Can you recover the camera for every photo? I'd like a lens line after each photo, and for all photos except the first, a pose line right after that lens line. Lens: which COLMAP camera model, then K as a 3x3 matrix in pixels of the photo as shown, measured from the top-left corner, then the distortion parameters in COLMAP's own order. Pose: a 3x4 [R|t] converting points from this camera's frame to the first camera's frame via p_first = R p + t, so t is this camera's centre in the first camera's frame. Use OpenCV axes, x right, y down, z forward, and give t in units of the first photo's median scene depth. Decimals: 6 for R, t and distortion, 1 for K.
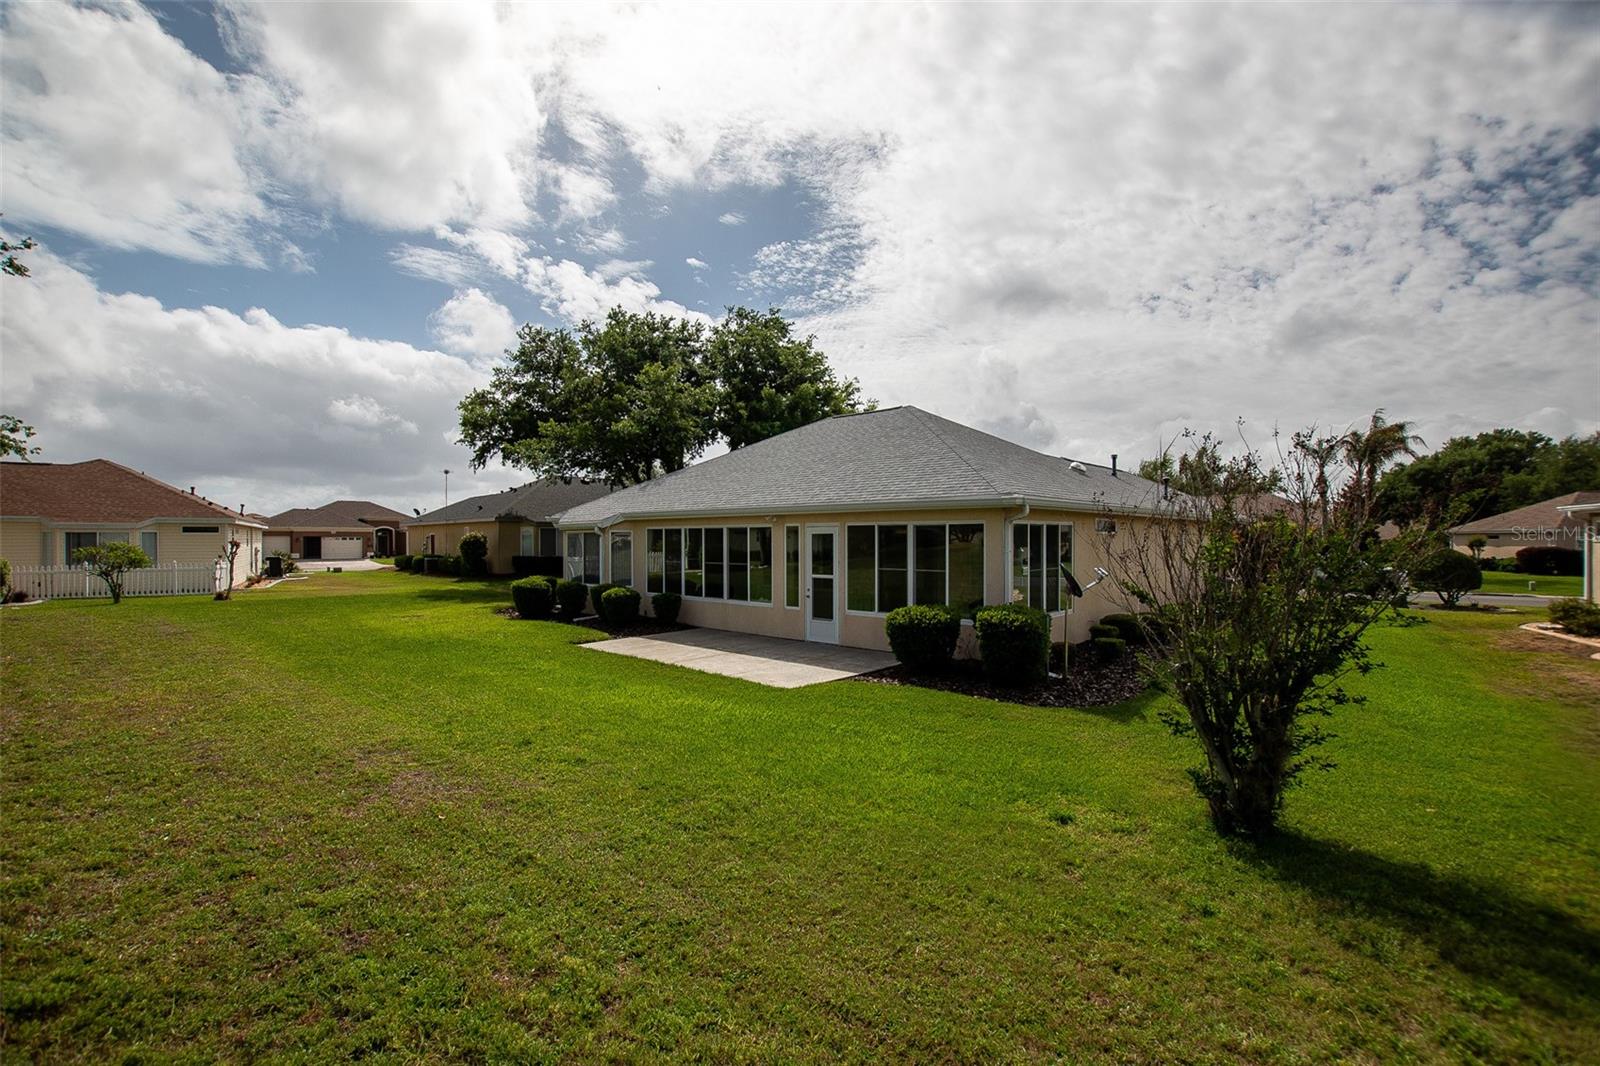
lens RADIAL K [[731.5, 0, 803.3], [0, 731.5, 541.7], [0, 0, 1]] dist [-0.036289, 0.007044]
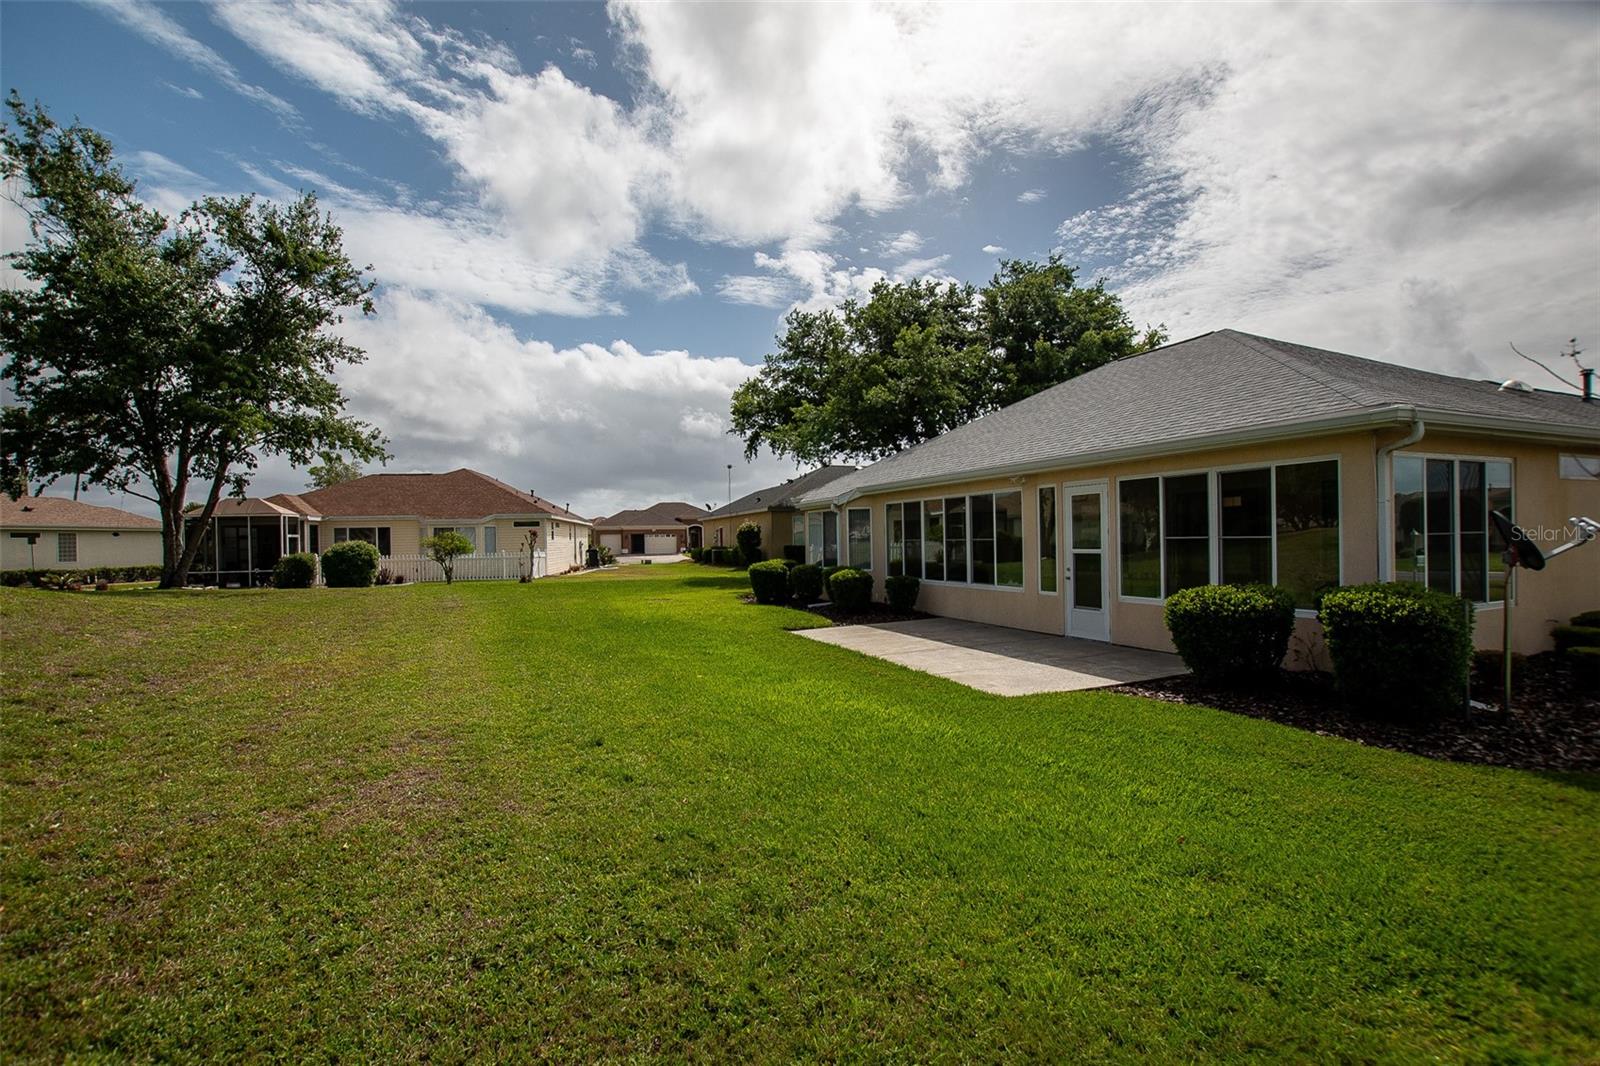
lens RADIAL K [[731.5, 0, 796.6], [0, 731.5, 541.1], [0, 0, 1]] dist [-0.036289, 0.007044]
pose [[0.911917, -0.013135, -0.410164, 0.028077], [0.013362, 0.999908, -0.002313, 0.016041], [0.410156, -0.003371, 0.912009, 0.090040]]
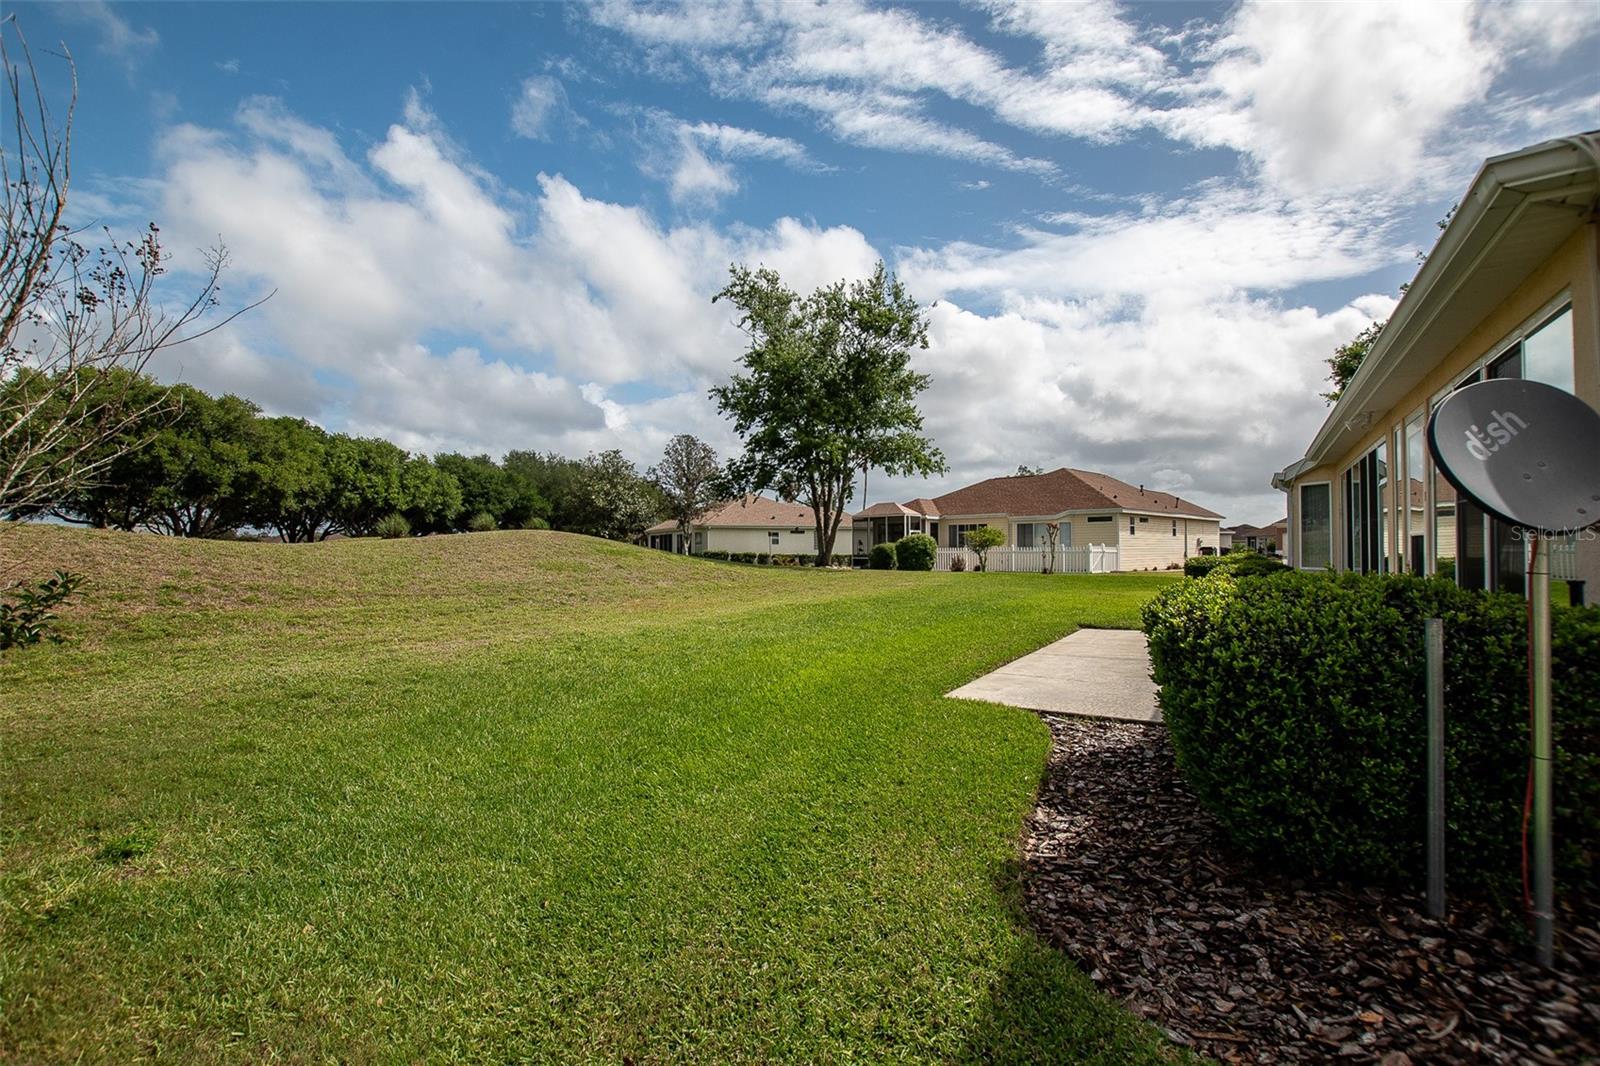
lens RADIAL K [[731.5, 0, 824.1], [0, 731.5, 539.5], [0, 0, 1]] dist [-0.036289, 0.007044]
pose [[0.195806, -0.010165, -0.980590, 0.185286], [0.002754, 0.999948, -0.009816, 0.021977], [0.980639, -0.000778, 0.195823, 0.274981]]
